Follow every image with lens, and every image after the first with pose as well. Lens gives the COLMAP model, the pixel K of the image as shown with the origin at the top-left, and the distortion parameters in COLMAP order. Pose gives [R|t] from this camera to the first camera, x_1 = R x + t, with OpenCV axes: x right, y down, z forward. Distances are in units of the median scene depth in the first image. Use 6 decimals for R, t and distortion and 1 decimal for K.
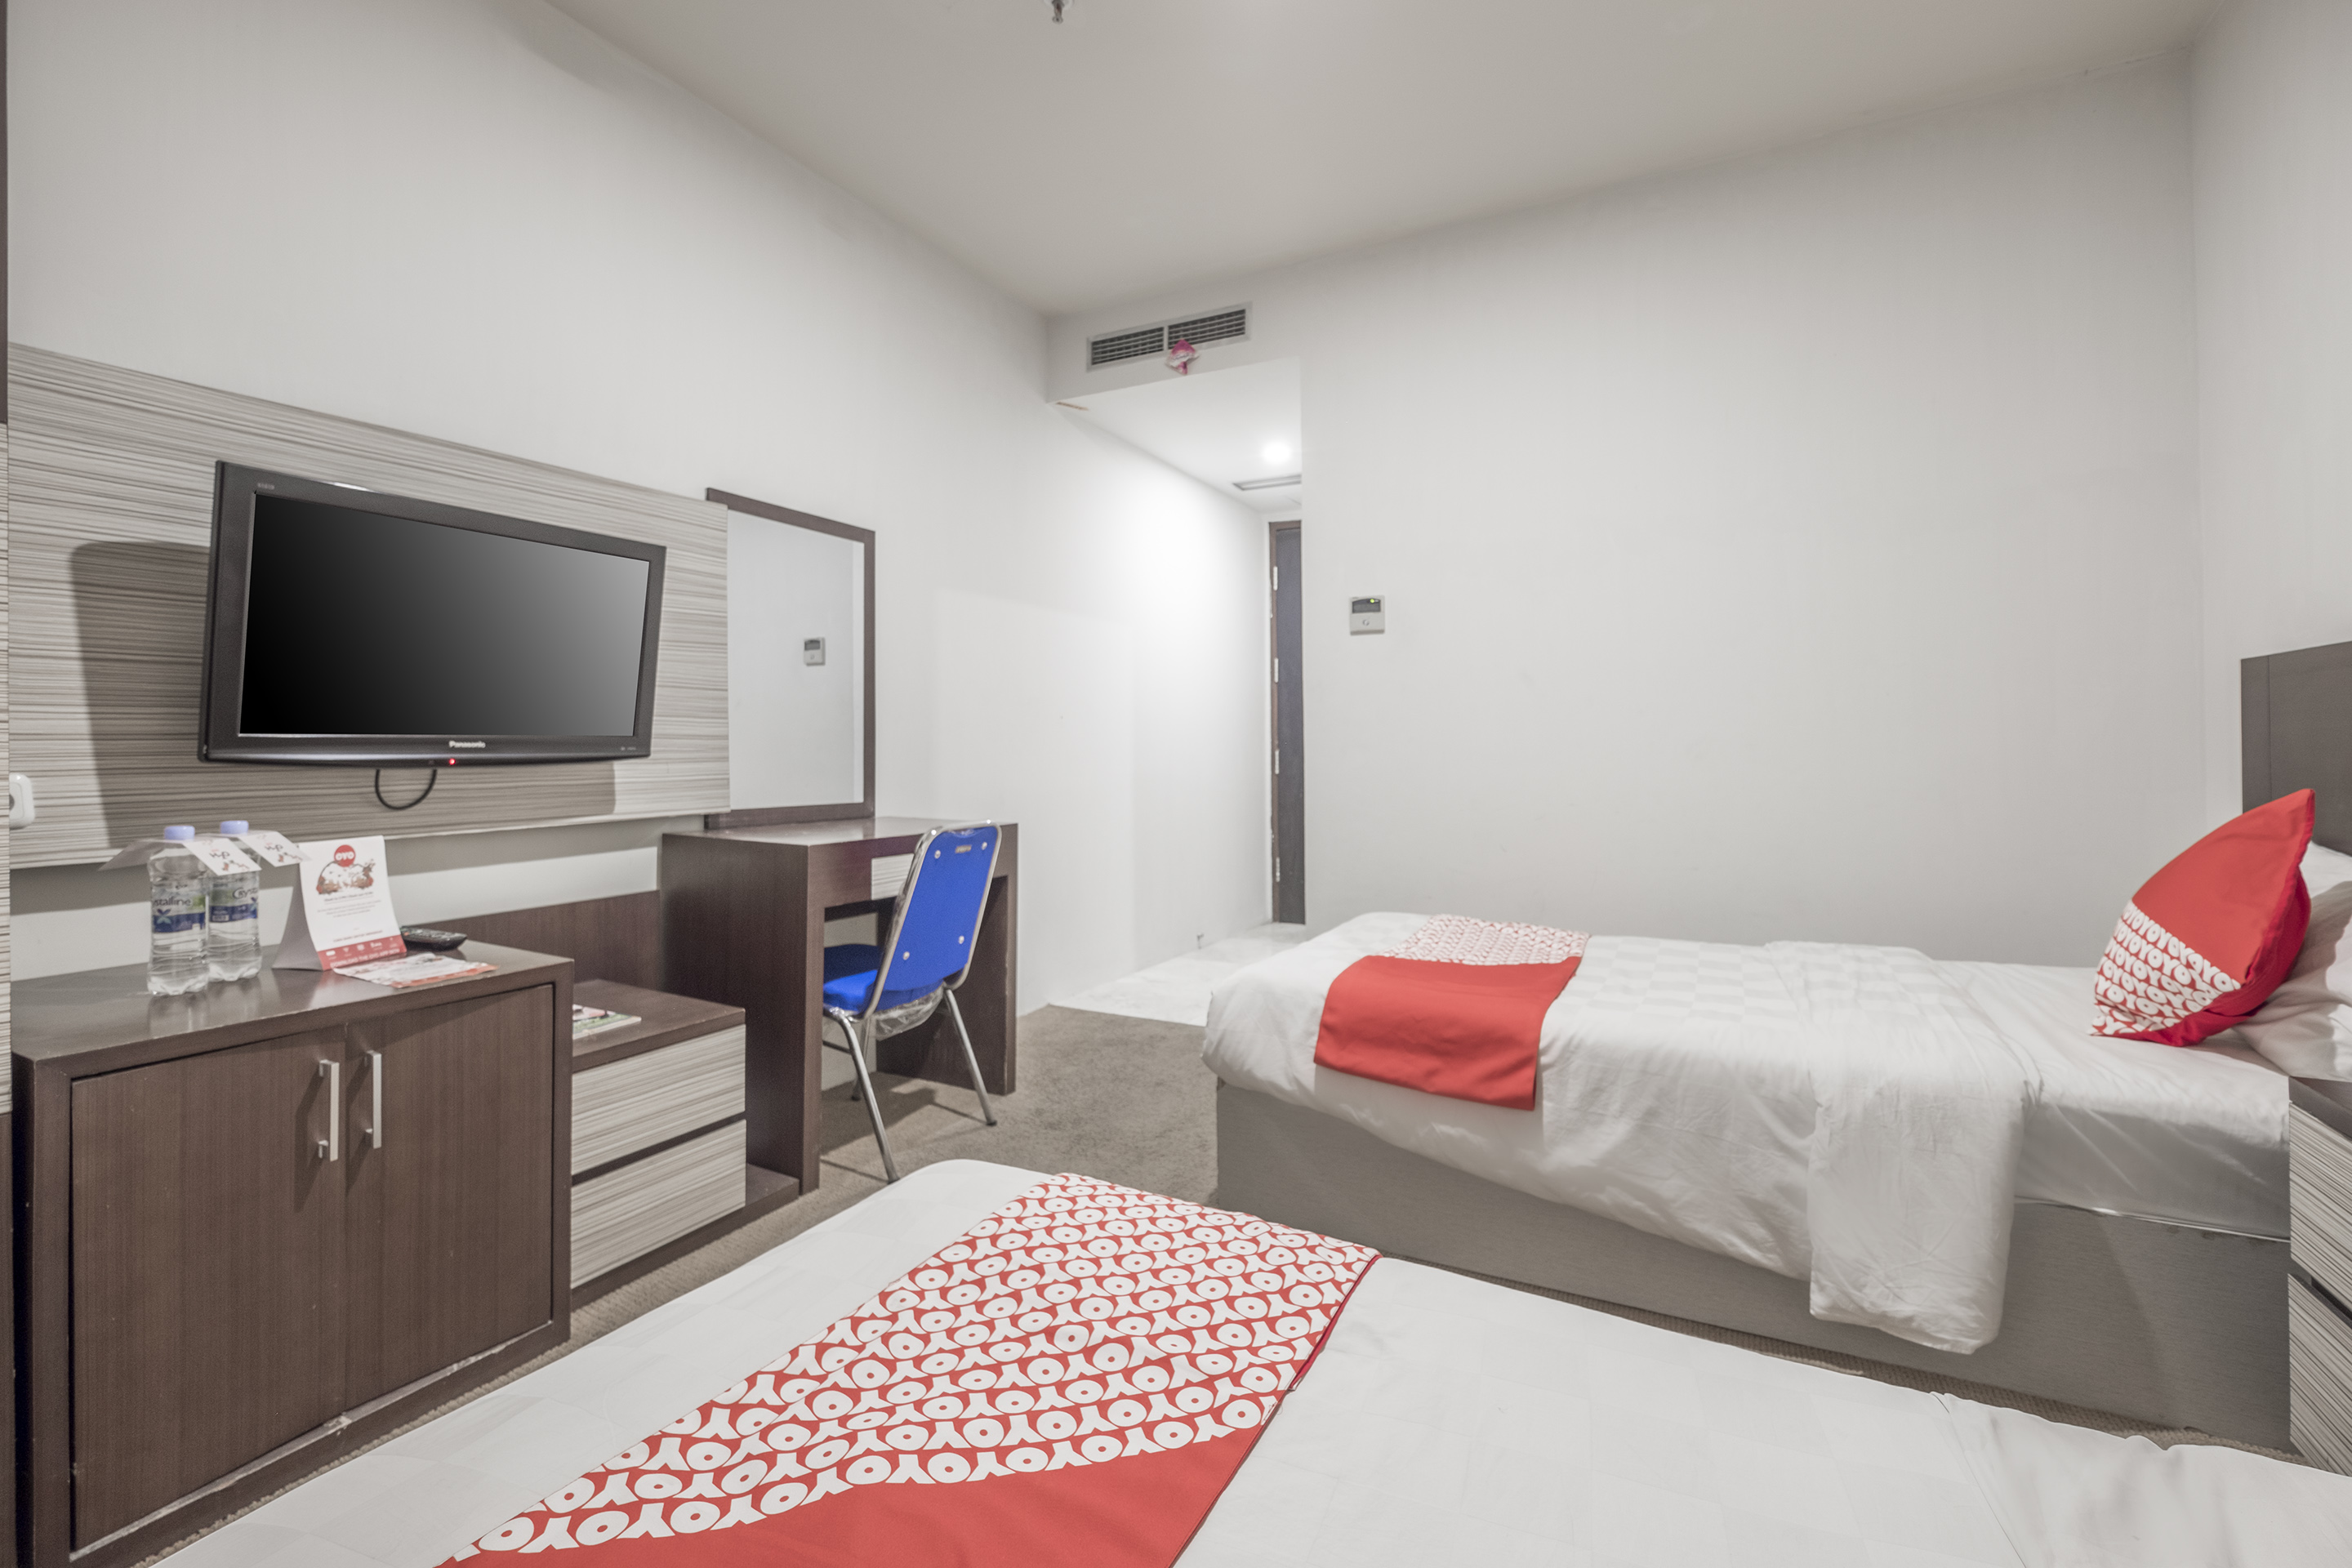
lens RADIAL K [[1024.7, 0, 1186.7], [0, 1024.7, 754.8], [0, 0, 1]] dist [-0.001732, -0.001072]
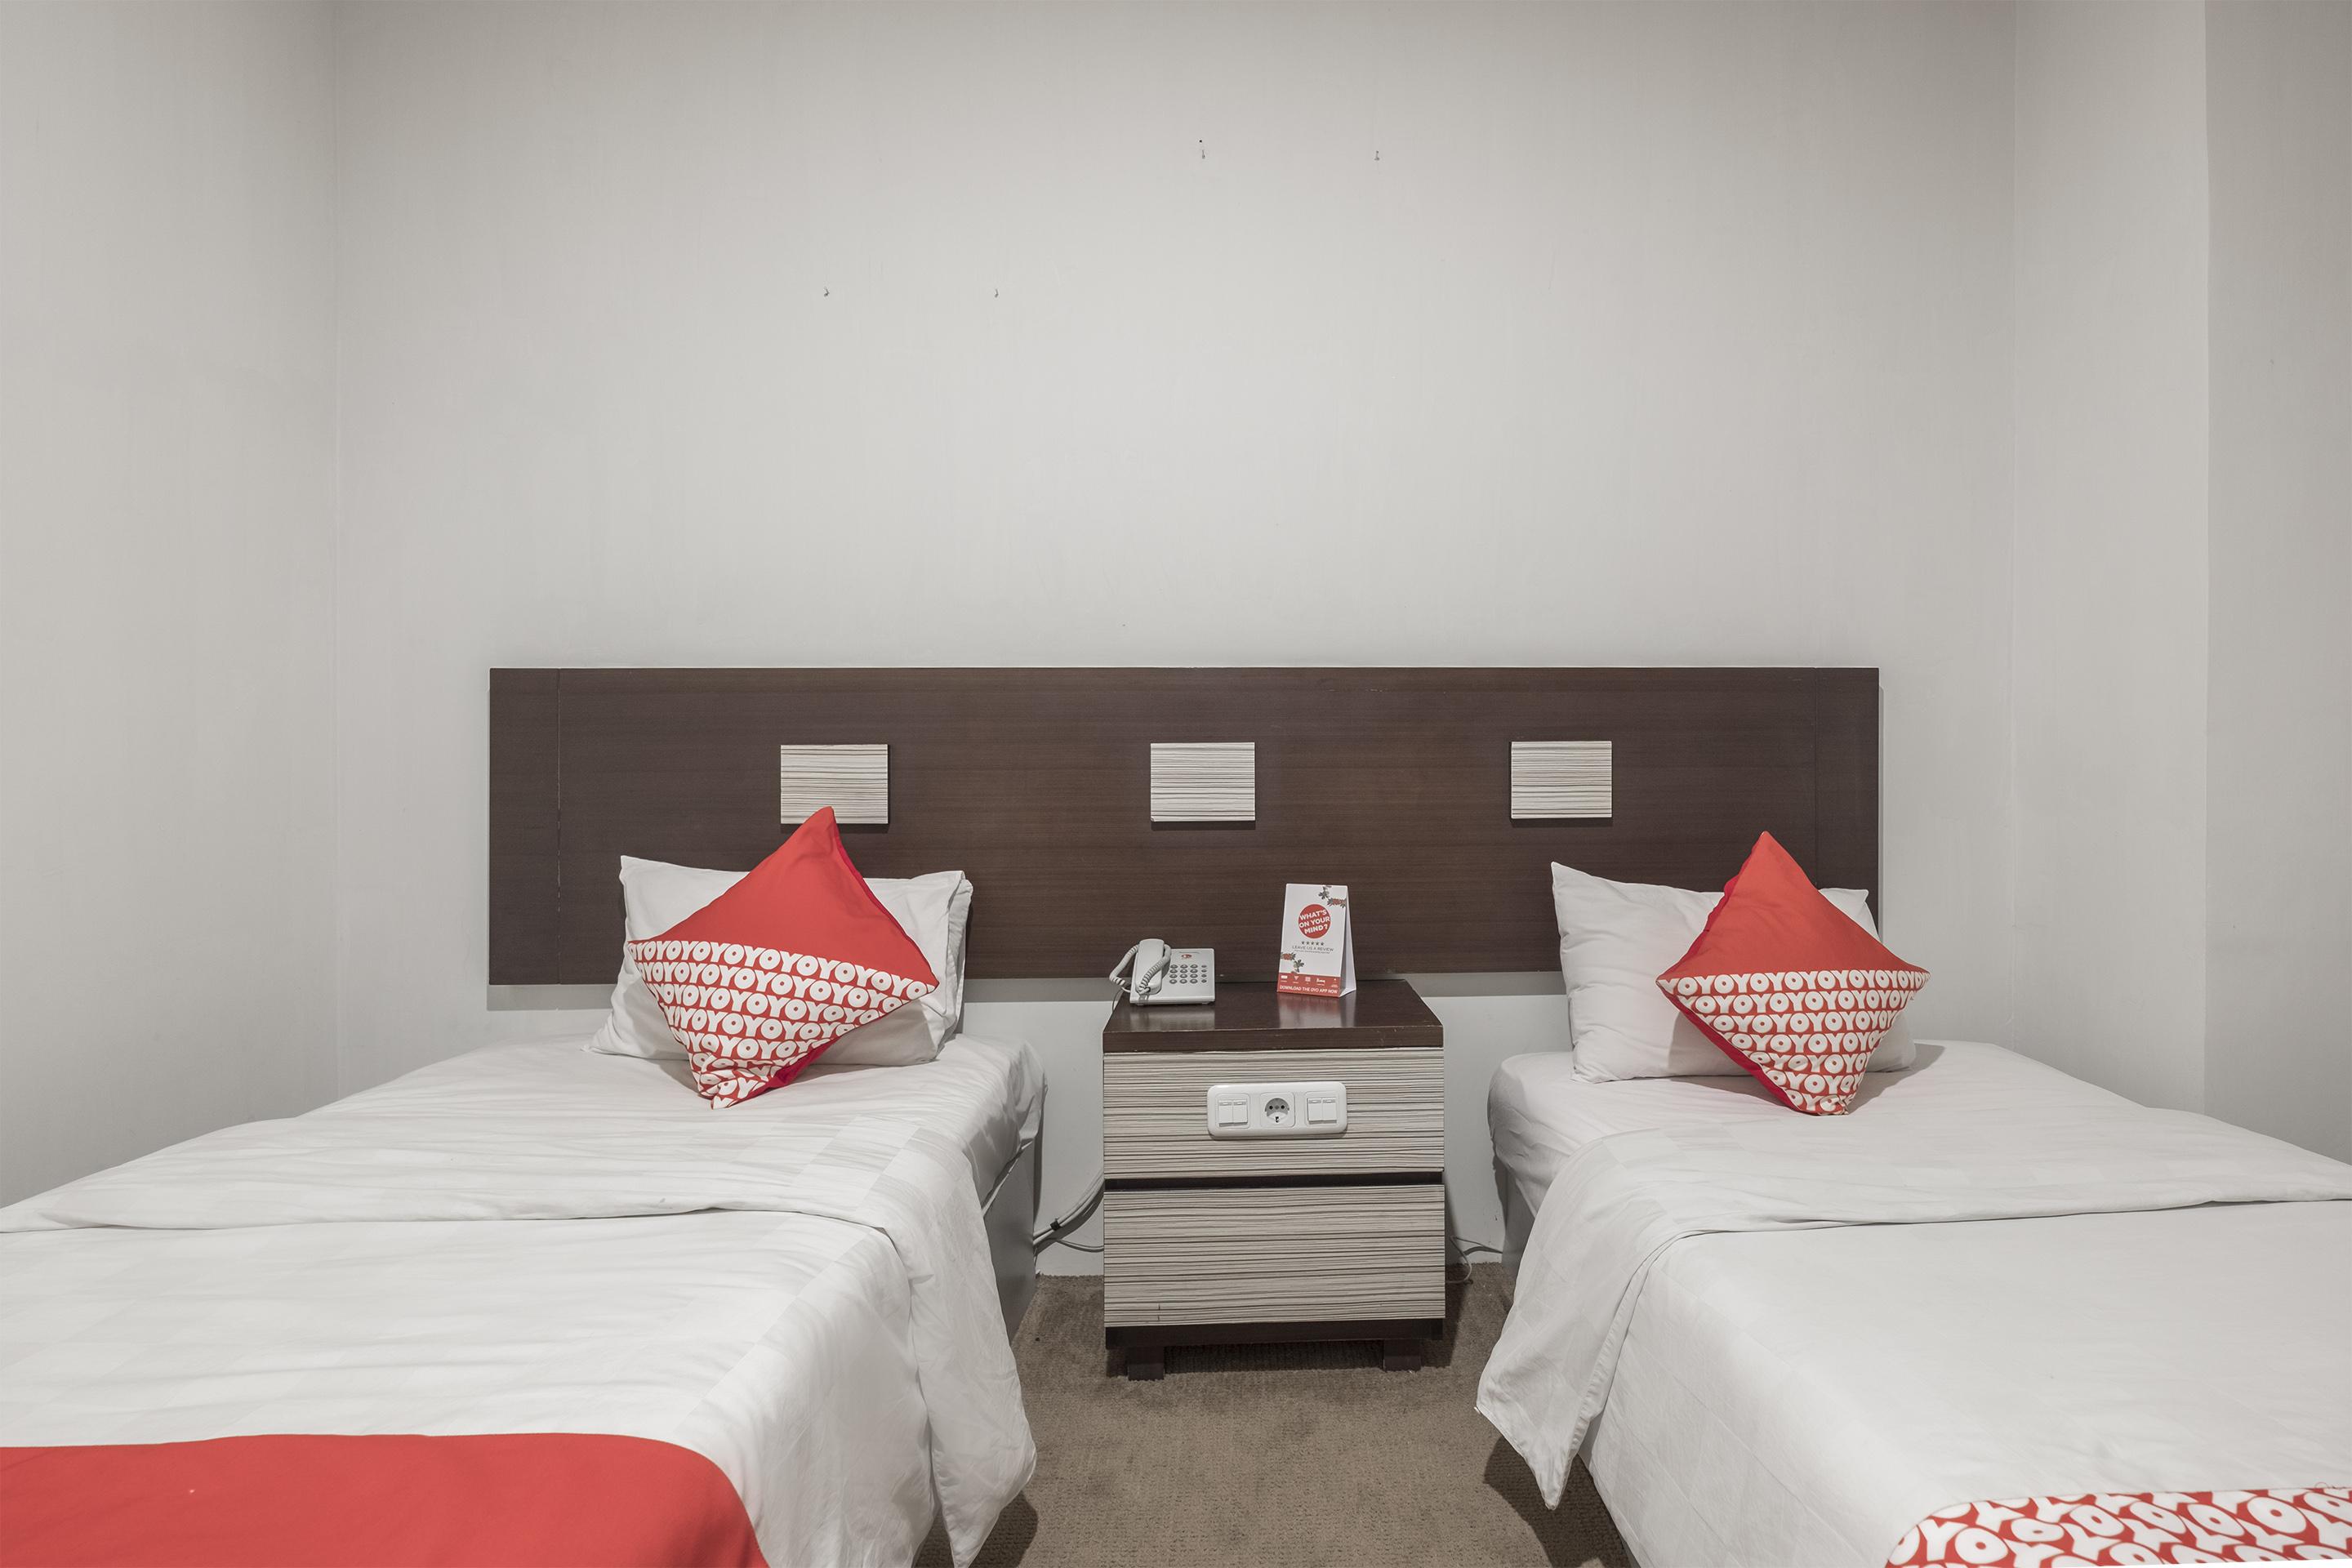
lens RADIAL K [[1103.8, 0, 1281.7], [0, 1103.8, 770.6], [0, 0, 1]] dist [-0.005347, -0.000310]
pose [[-0.482993, 0.006100, 0.875603, -0.143297], [0.010527, 0.999944, -0.001159, 0.000935], [-0.875561, 0.008658, -0.483030, 1.064077]]
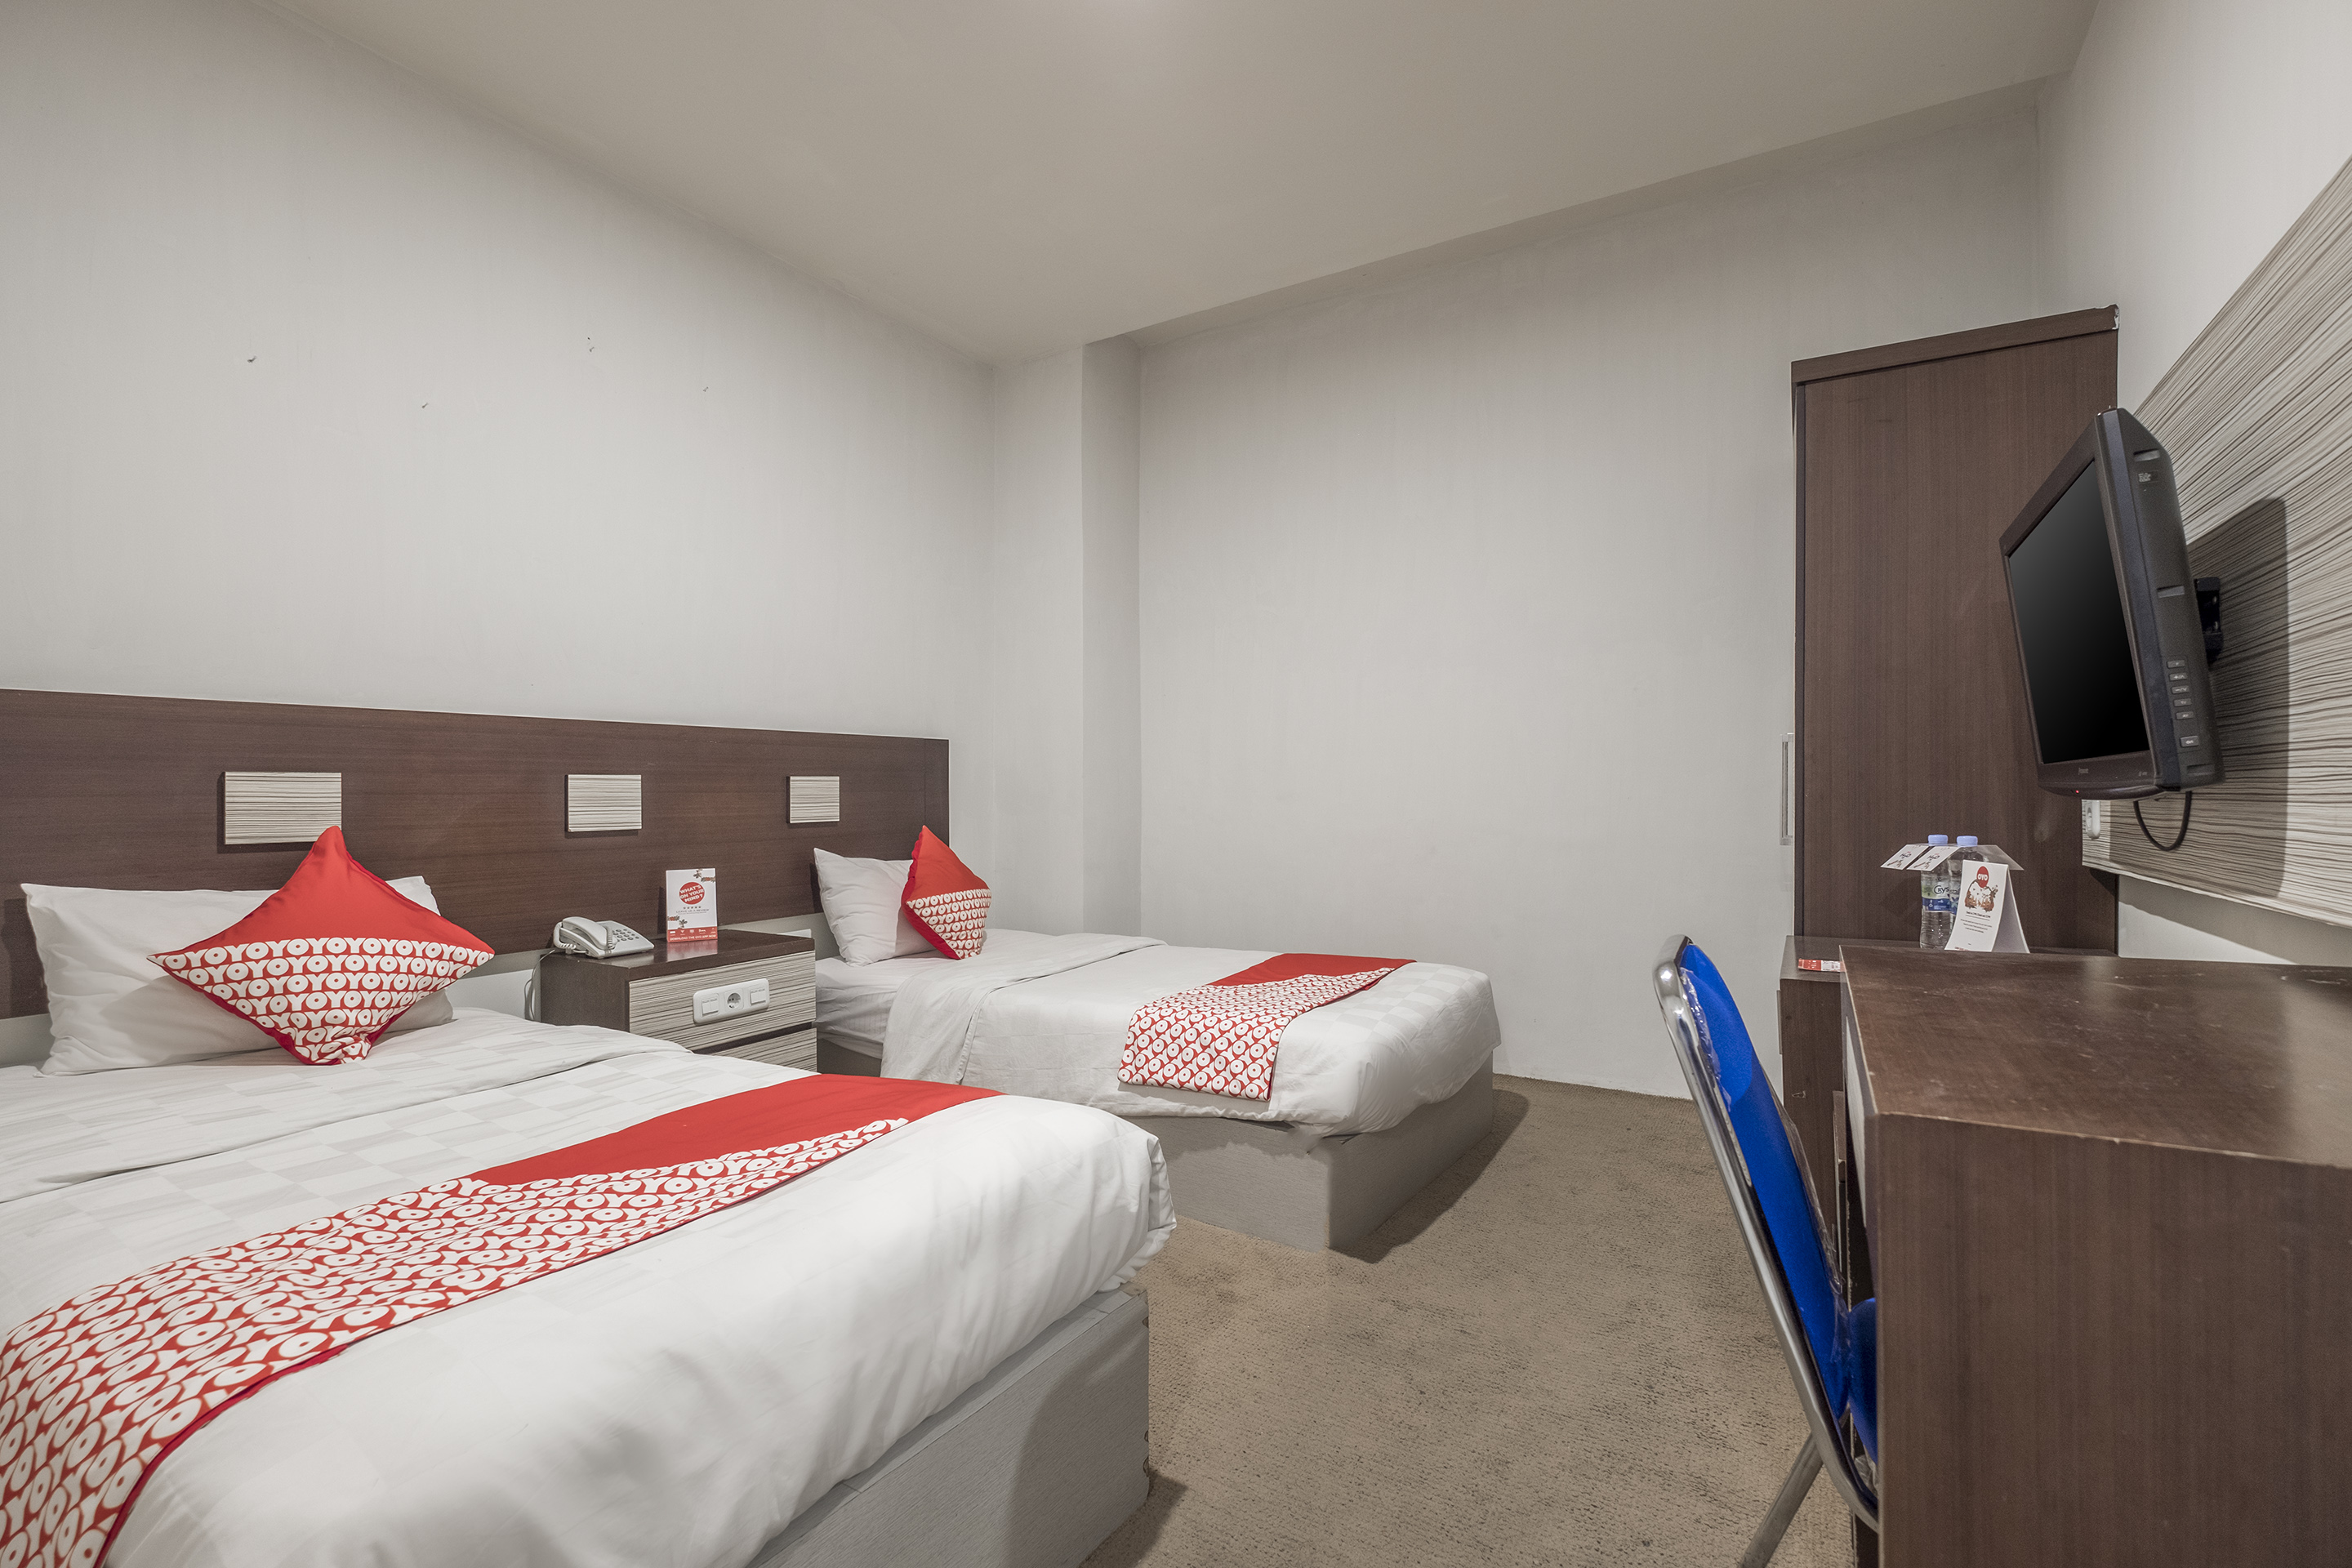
lens RADIAL K [[1042.2, 0, 1175.9], [0, 1042.2, 787.2], [0, 0, 1]] dist [0.000137, -0.000047]
pose [[-0.996613, 0.010812, 0.081519, -0.052836], [0.011052, 0.999936, 0.002497, -0.006825], [-0.081487, 0.003390, -0.996669, 2.062915]]
